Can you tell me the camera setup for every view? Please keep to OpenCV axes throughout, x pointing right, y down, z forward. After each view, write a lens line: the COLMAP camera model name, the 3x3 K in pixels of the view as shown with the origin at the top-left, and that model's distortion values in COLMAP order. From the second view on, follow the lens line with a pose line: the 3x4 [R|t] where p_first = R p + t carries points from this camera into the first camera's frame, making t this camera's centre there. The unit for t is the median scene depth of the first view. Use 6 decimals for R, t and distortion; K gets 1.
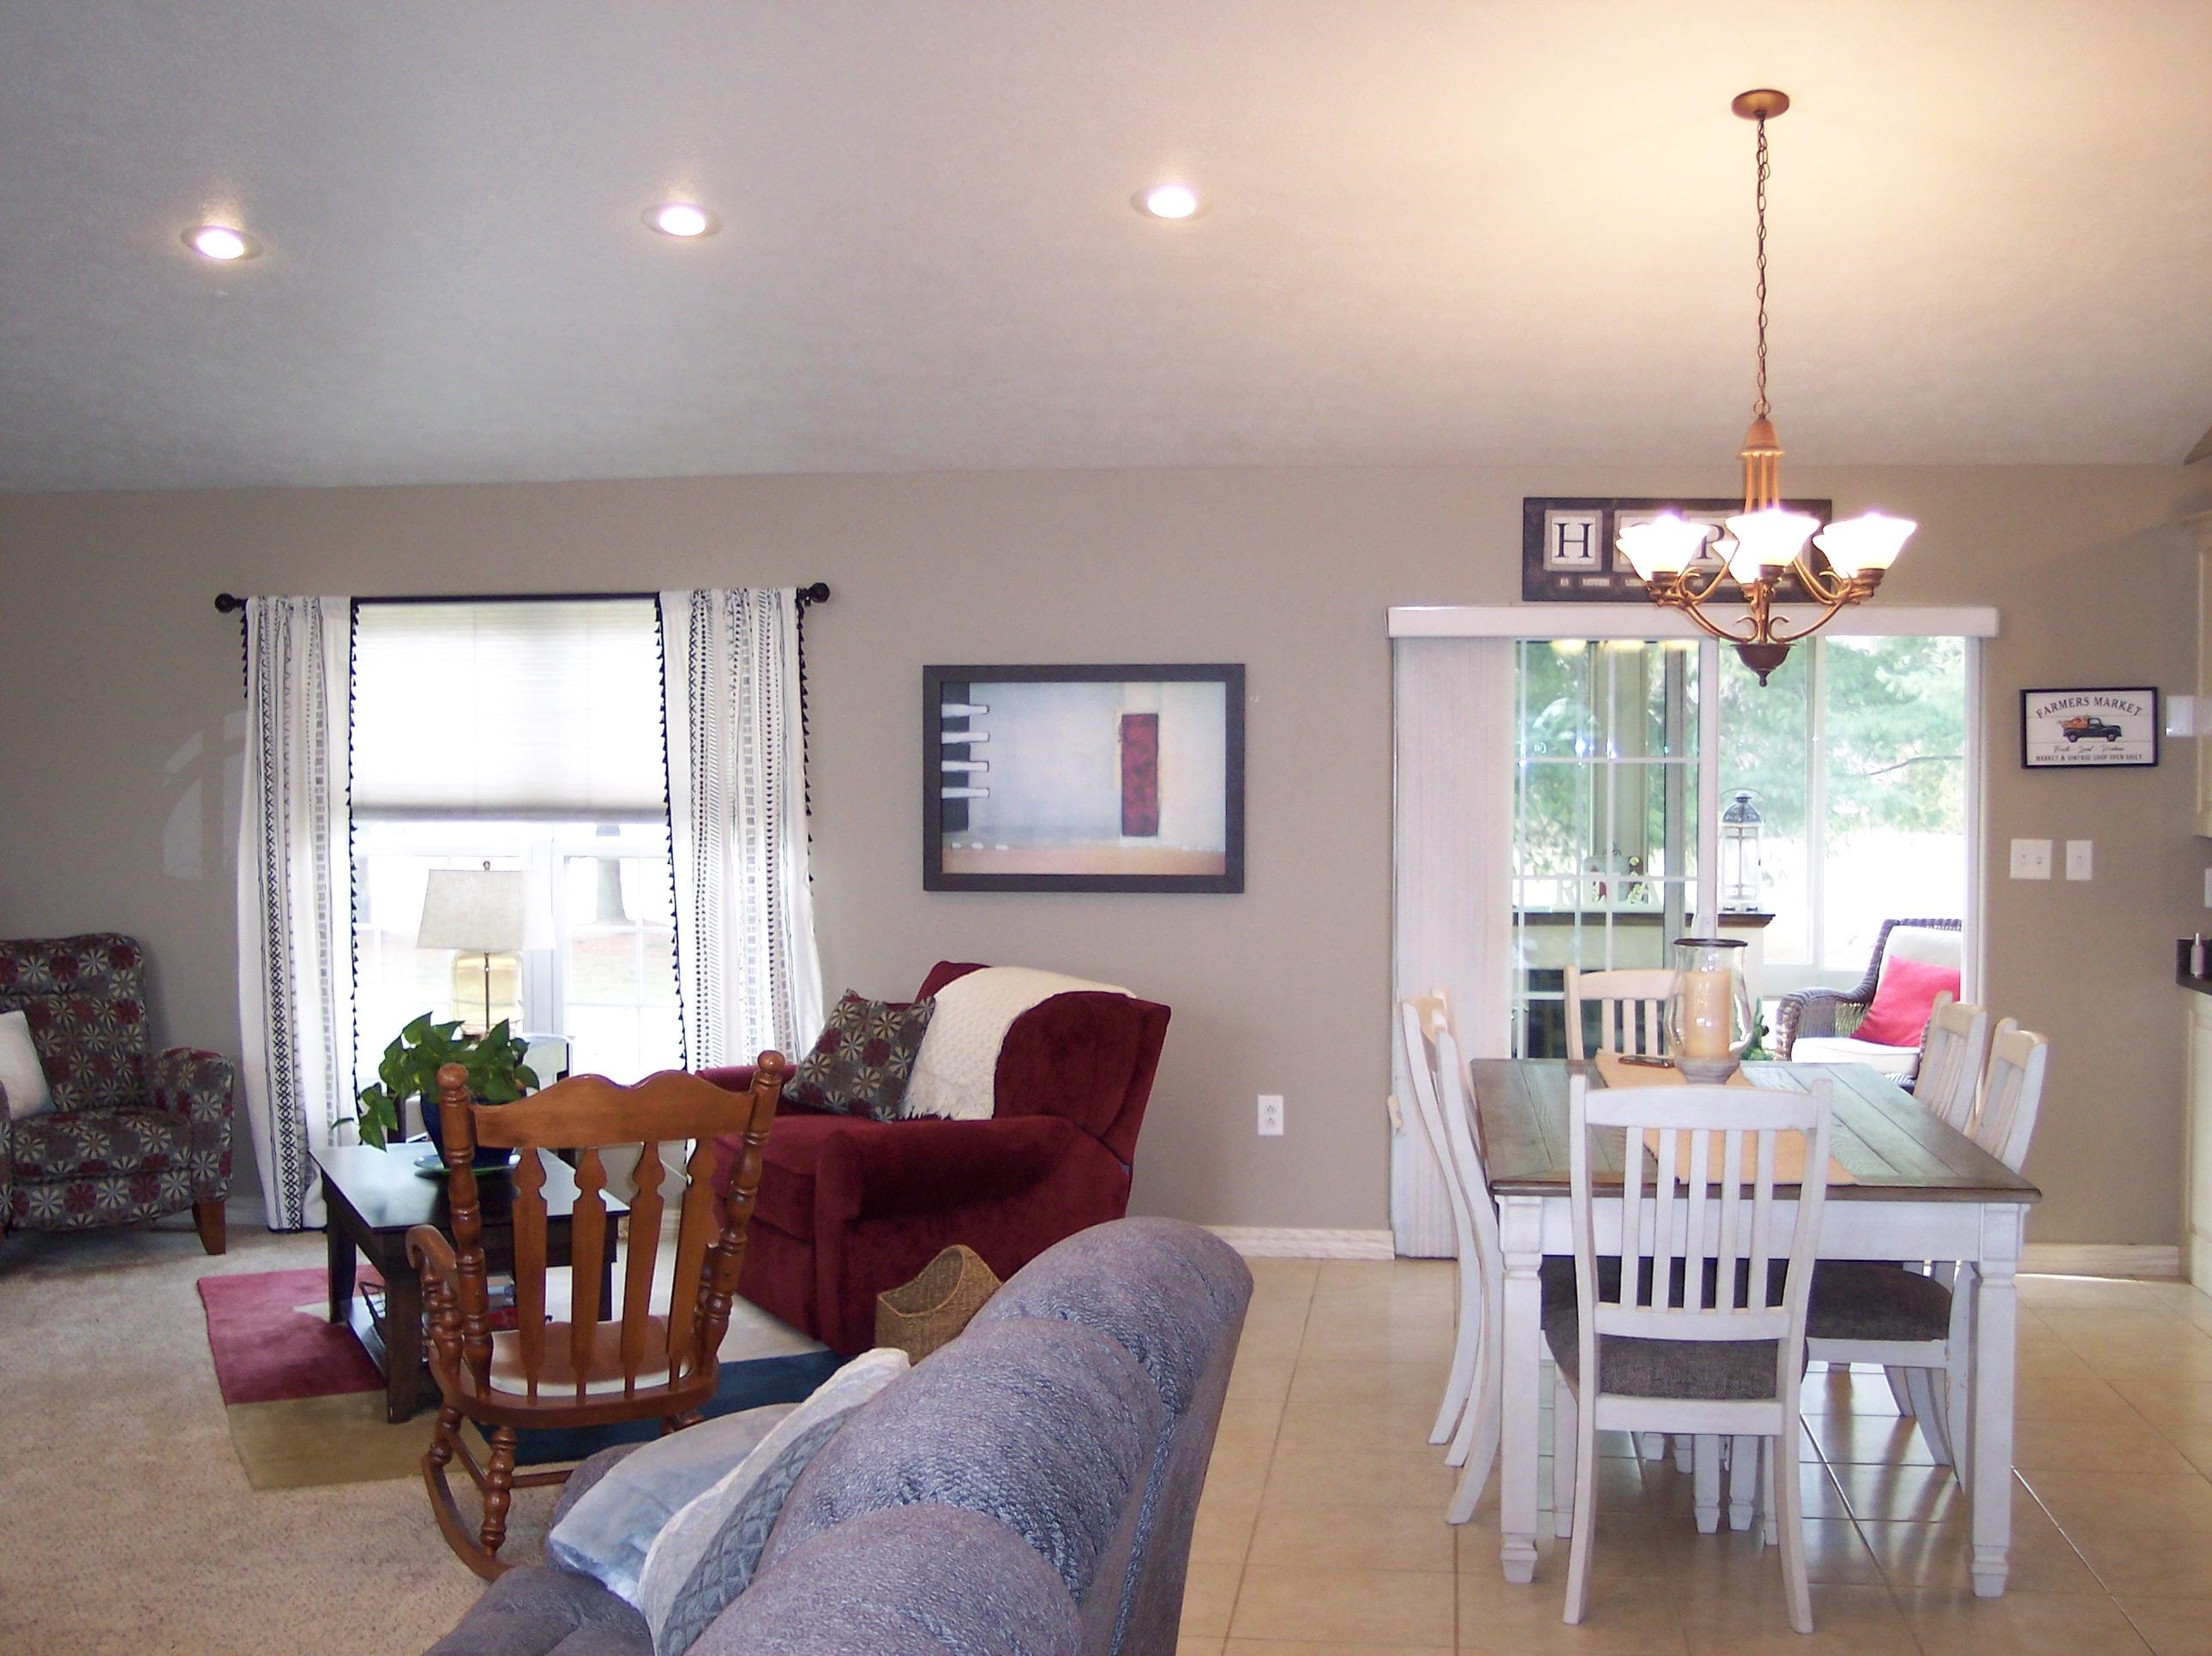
lens RADIAL K [[2508.4, 0, 1099.1], [0, 2508.4, 830.8], [0, 0, 1]] dist [-0.090221, 0.000000]
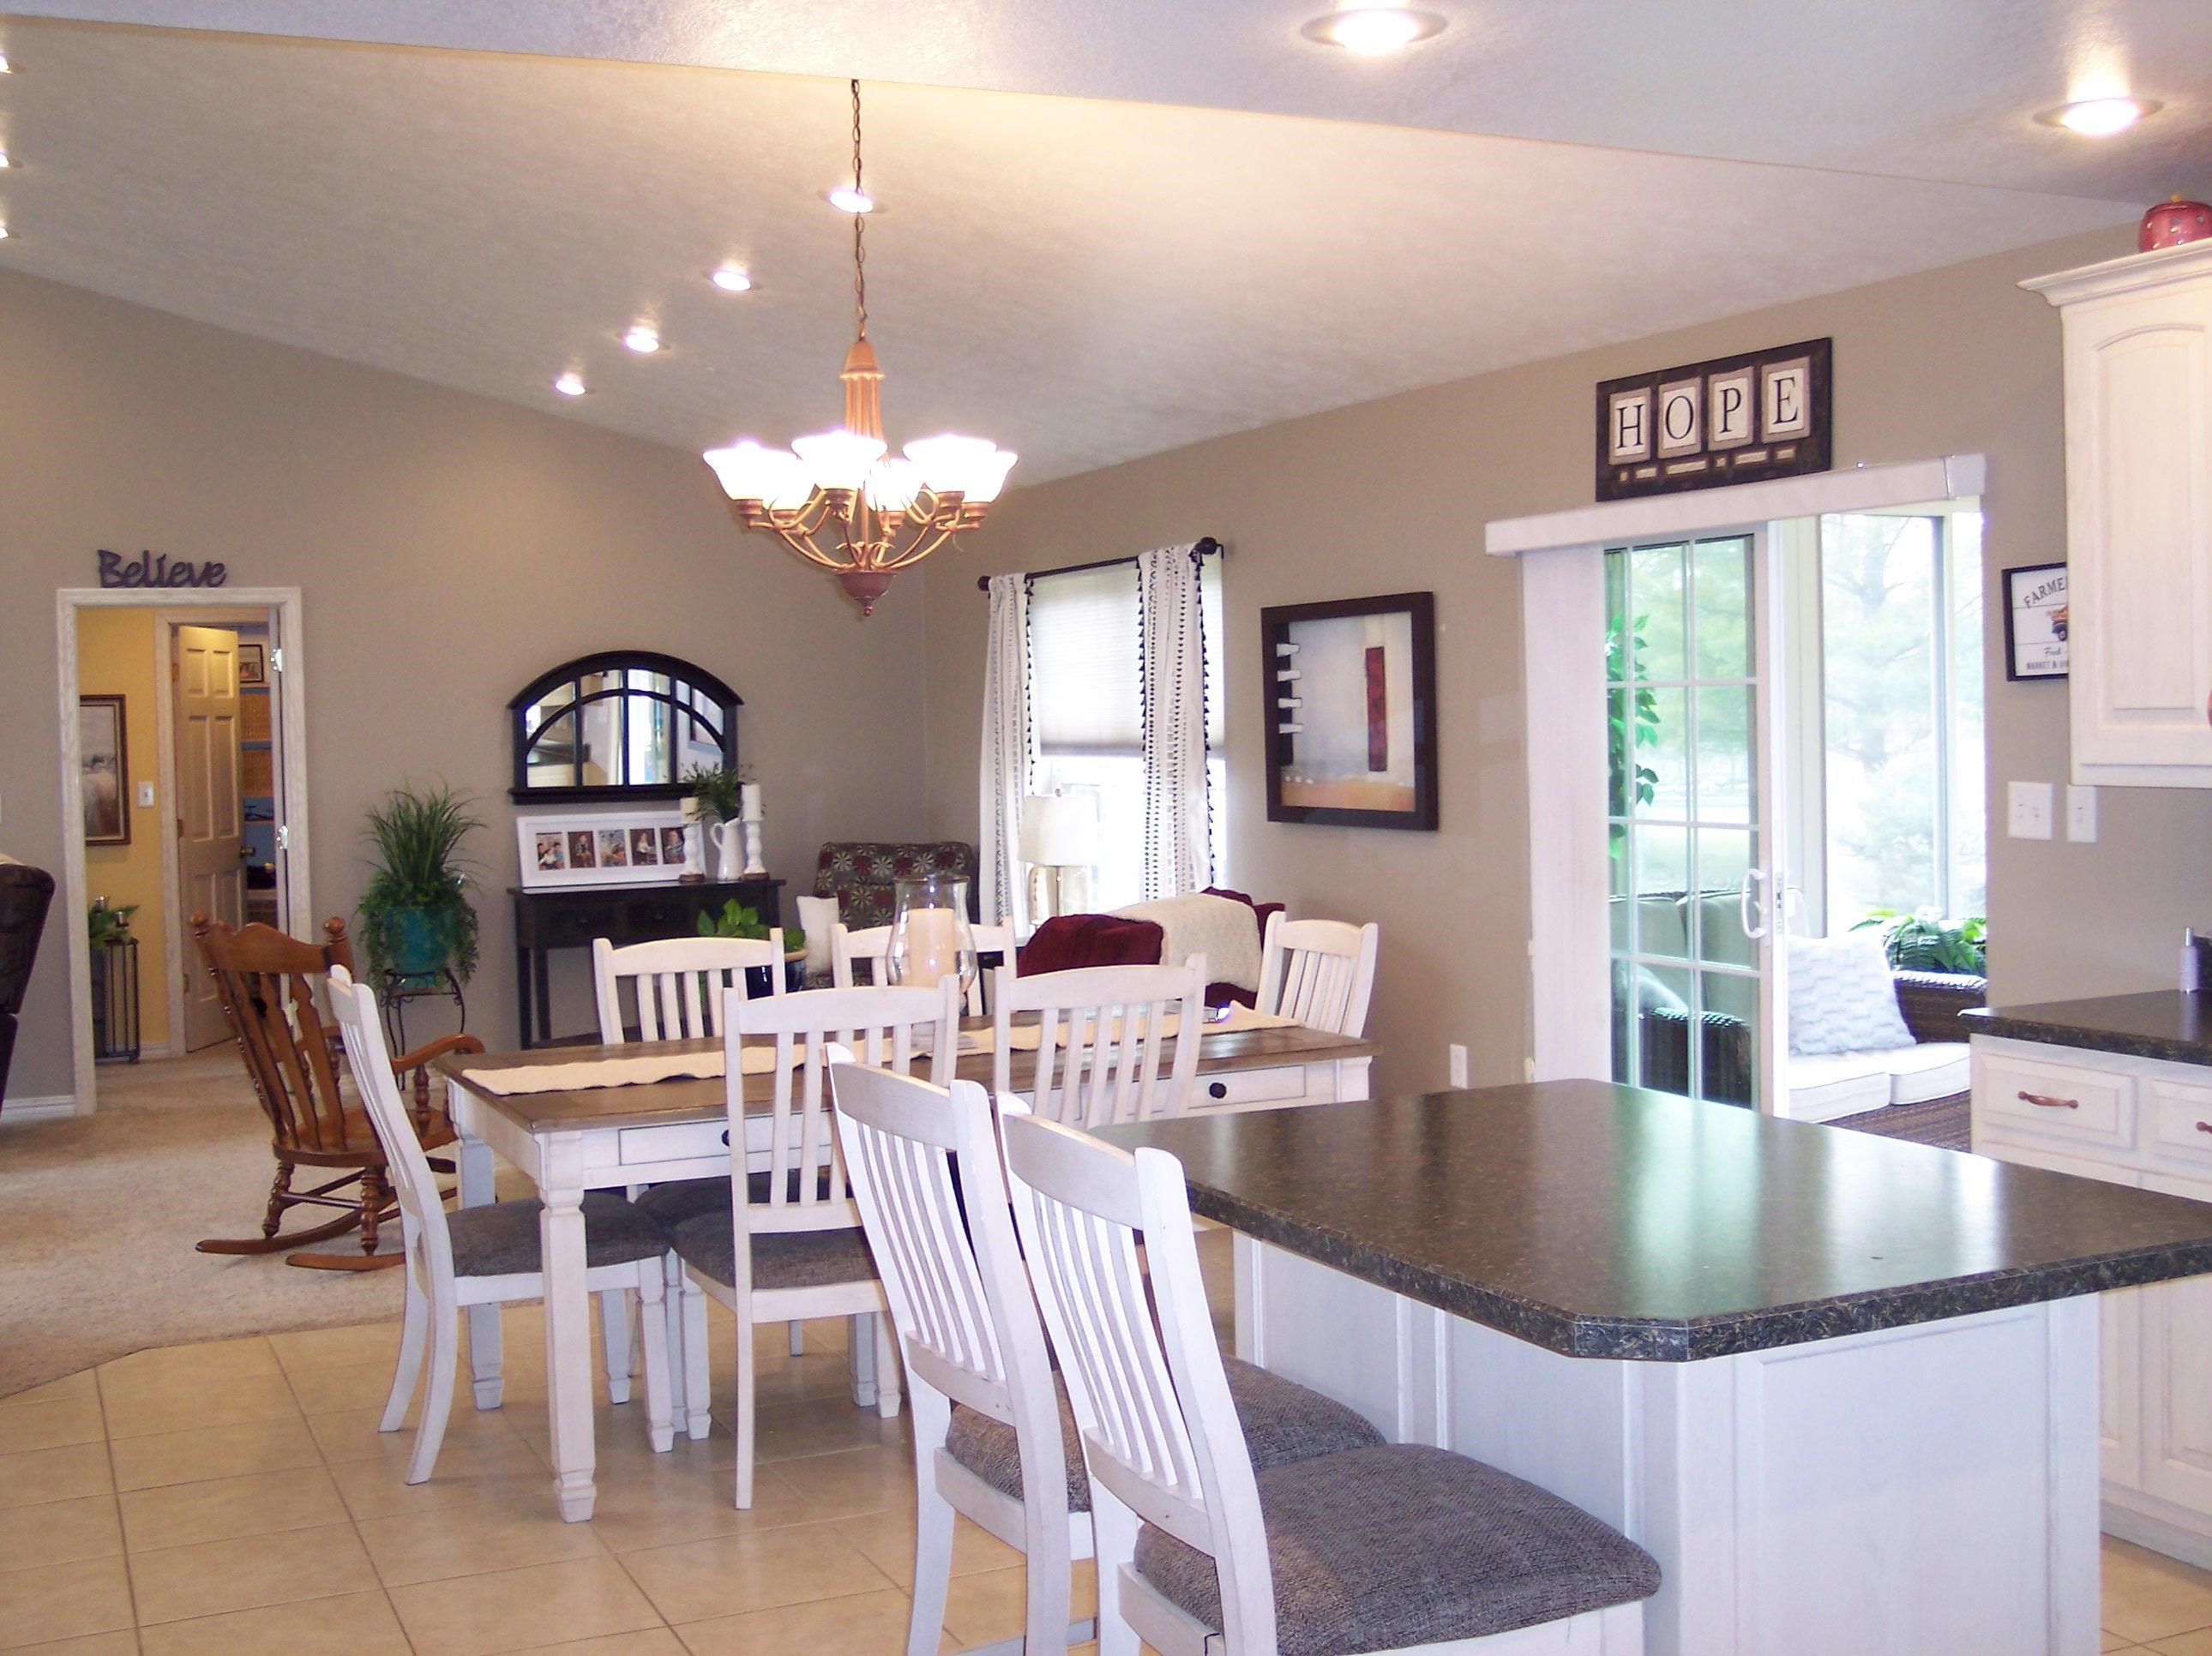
lens RADIAL K [[2508.4, 0, 1108.8], [0, 2508.4, 815.7], [0, 0, 1]] dist [-0.090221, 0.000000]
pose [[0.527643, 0.020308, -0.849223, 0.793535], [-0.005903, 0.999778, 0.020241, 0.000452], [0.849446, -0.005667, 0.527646, 0.385388]]
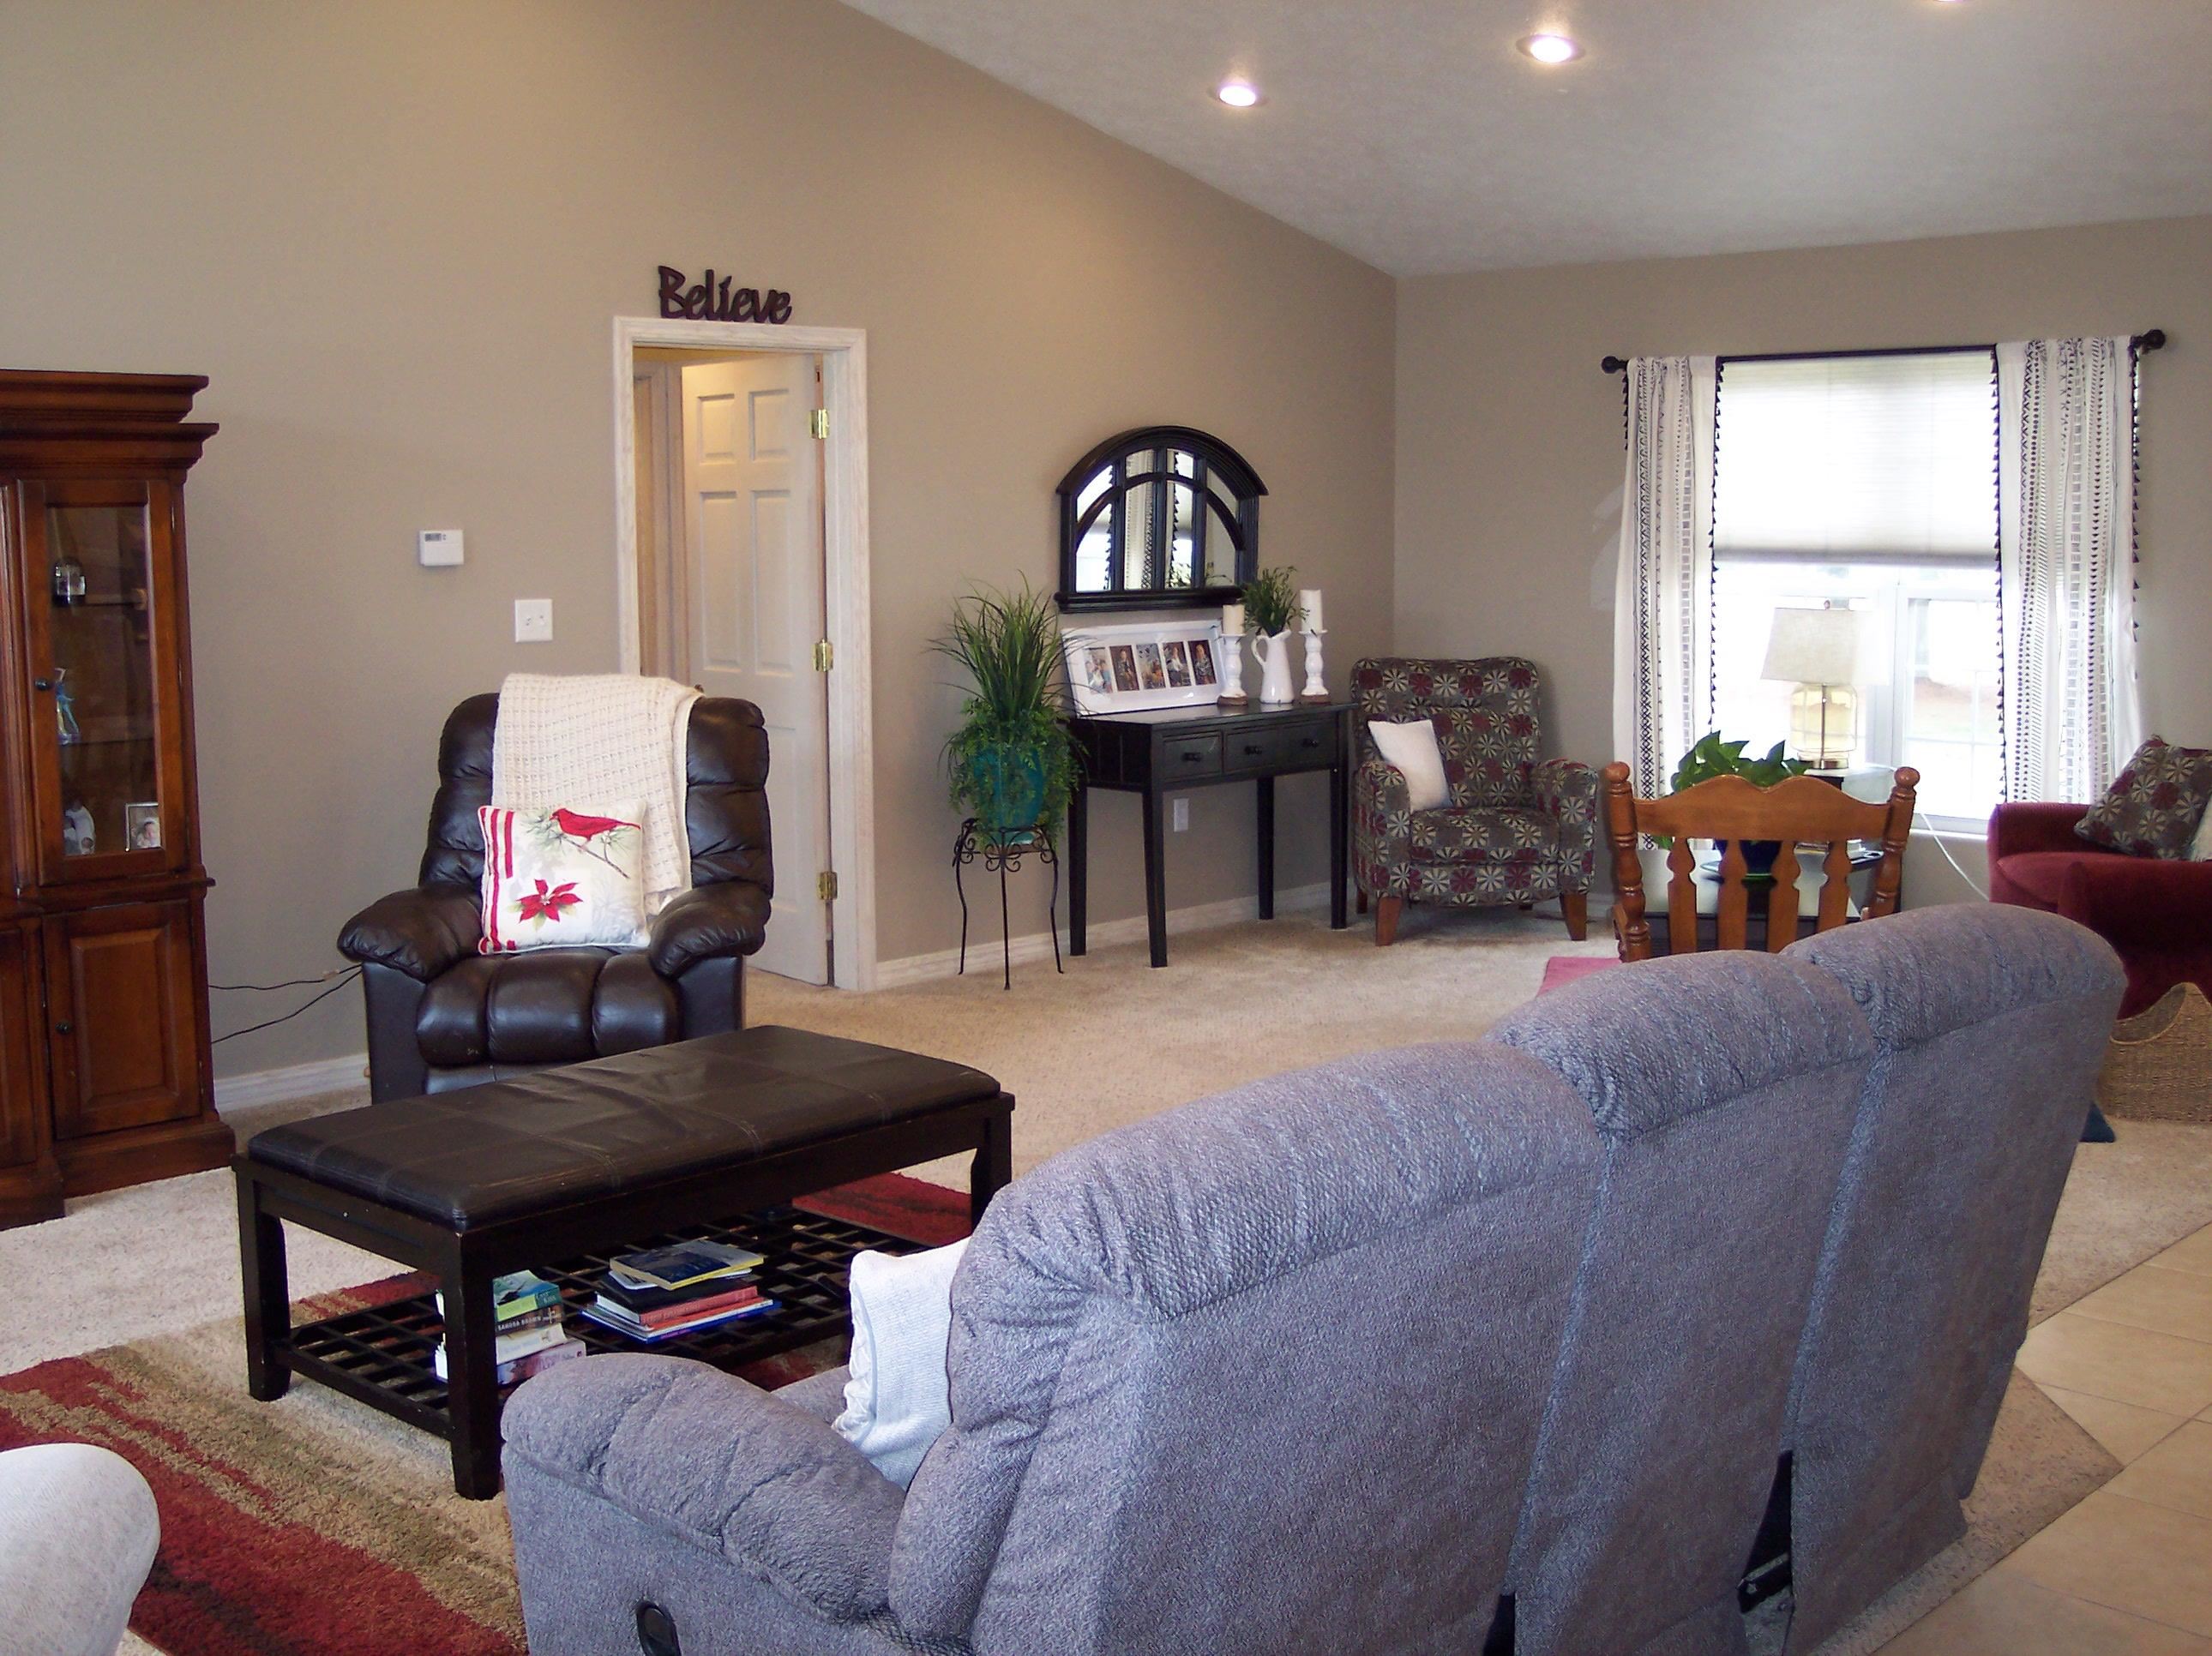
lens RADIAL K [[2508.4, 0, 1121.1], [0, 2508.4, 821.0], [0, 0, 1]] dist [-0.090221, 0.000000]
pose [[0.806980, 0.069424, -0.586484, 0.145935], [-0.015107, 0.995168, 0.097014, 0.007307], [0.590385, -0.069428, 0.804130, -0.051159]]
